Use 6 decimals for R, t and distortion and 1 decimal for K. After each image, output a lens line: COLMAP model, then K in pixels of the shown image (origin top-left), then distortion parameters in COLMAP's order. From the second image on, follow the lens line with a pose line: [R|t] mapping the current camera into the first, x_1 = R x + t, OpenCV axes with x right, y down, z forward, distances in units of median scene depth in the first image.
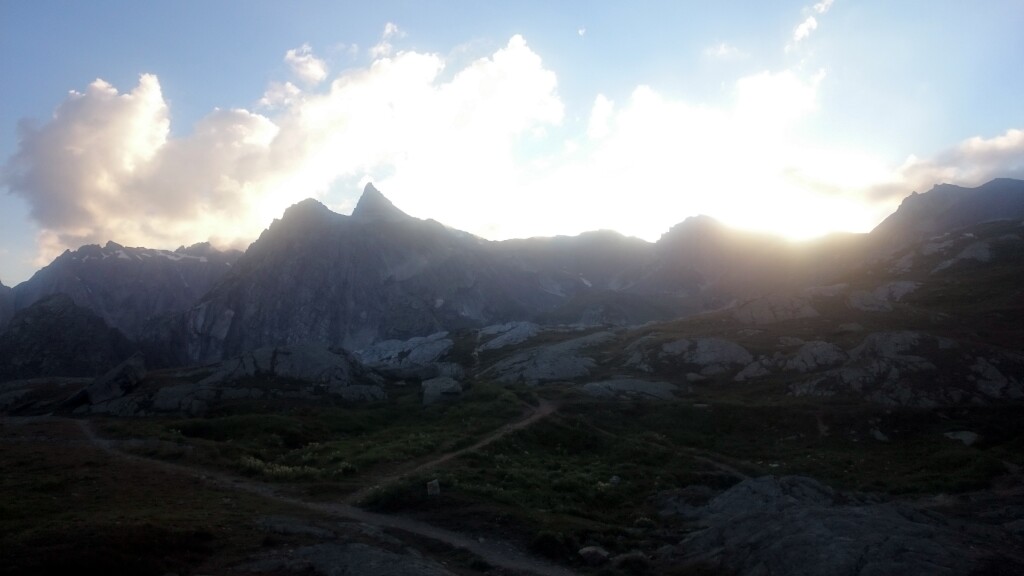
lens RADIAL K [[814.6, 0, 540.3], [0, 814.6, 274.0], [0, 0, 1]] dist [0.143159, -0.248482]
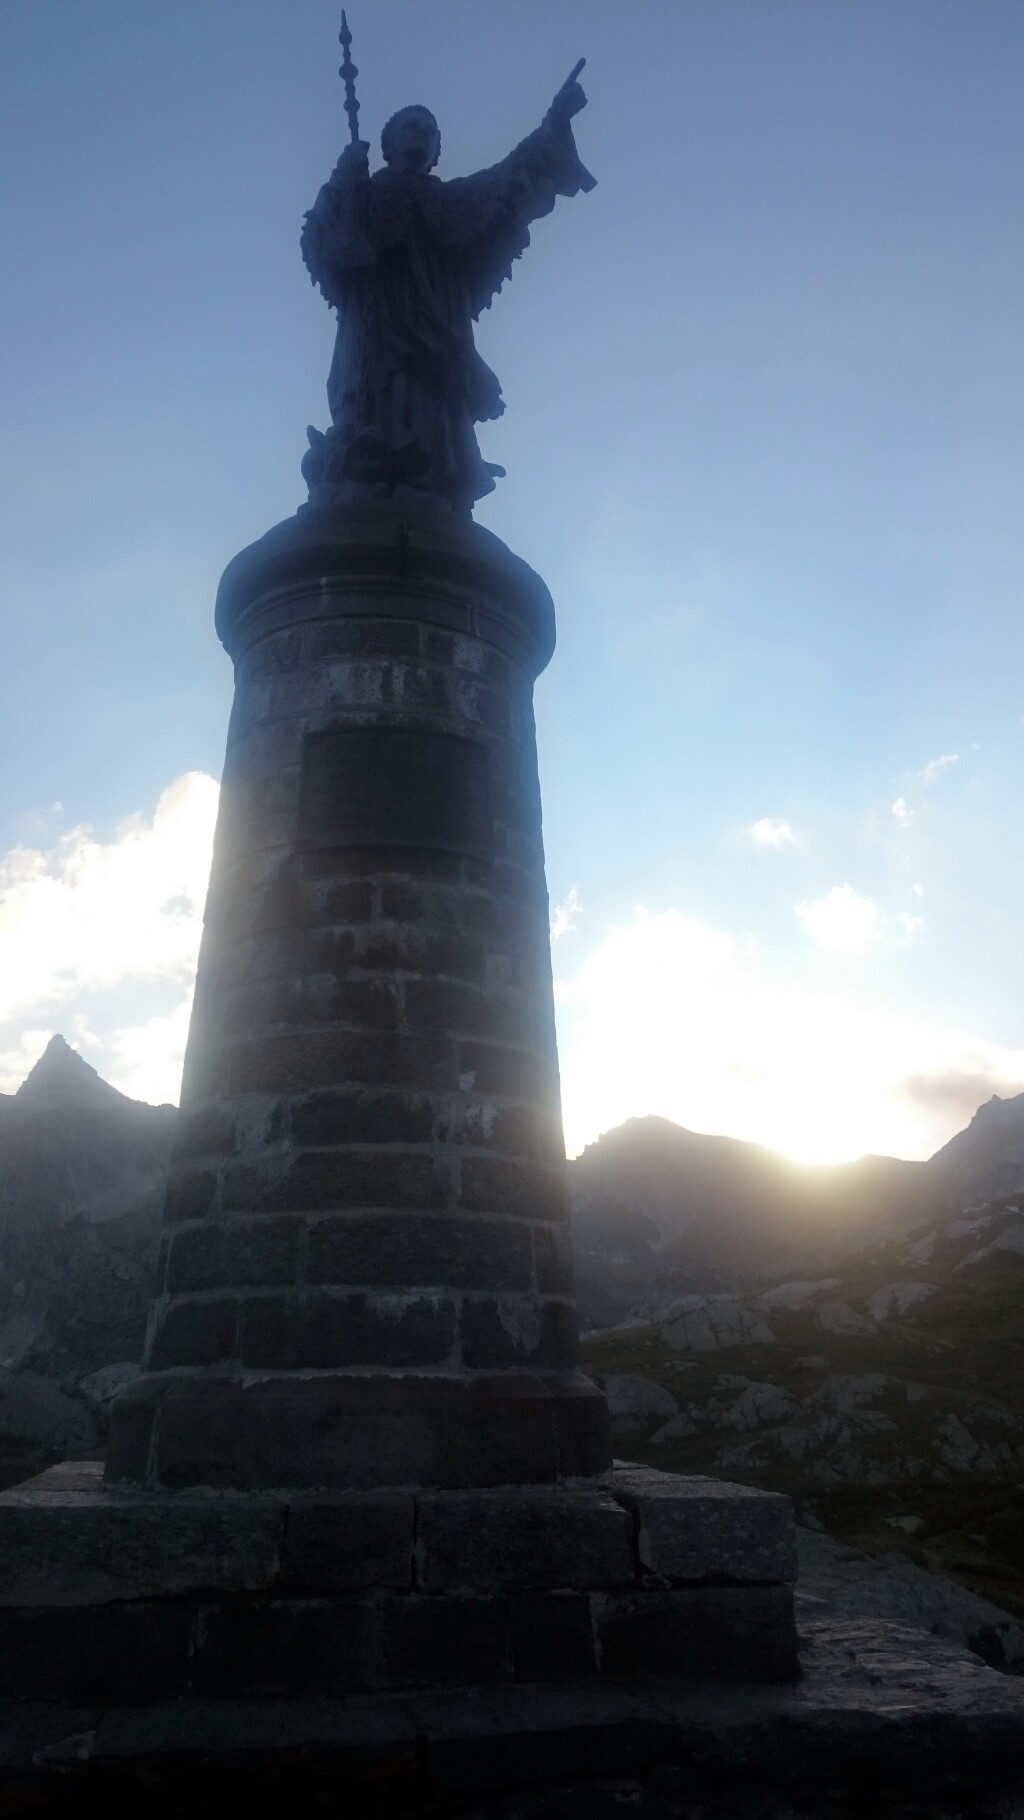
lens RADIAL K [[1449.5, 0, 588.8], [0, 1449.5, 872.7], [0, 0, 1]] dist [0.137984, -0.269040]
pose [[0.988471, 0.061720, 0.138259, -0.023107], [-0.028829, 0.973161, -0.228313, -0.057835], [-0.148639, 0.221695, 0.963721, -0.328715]]
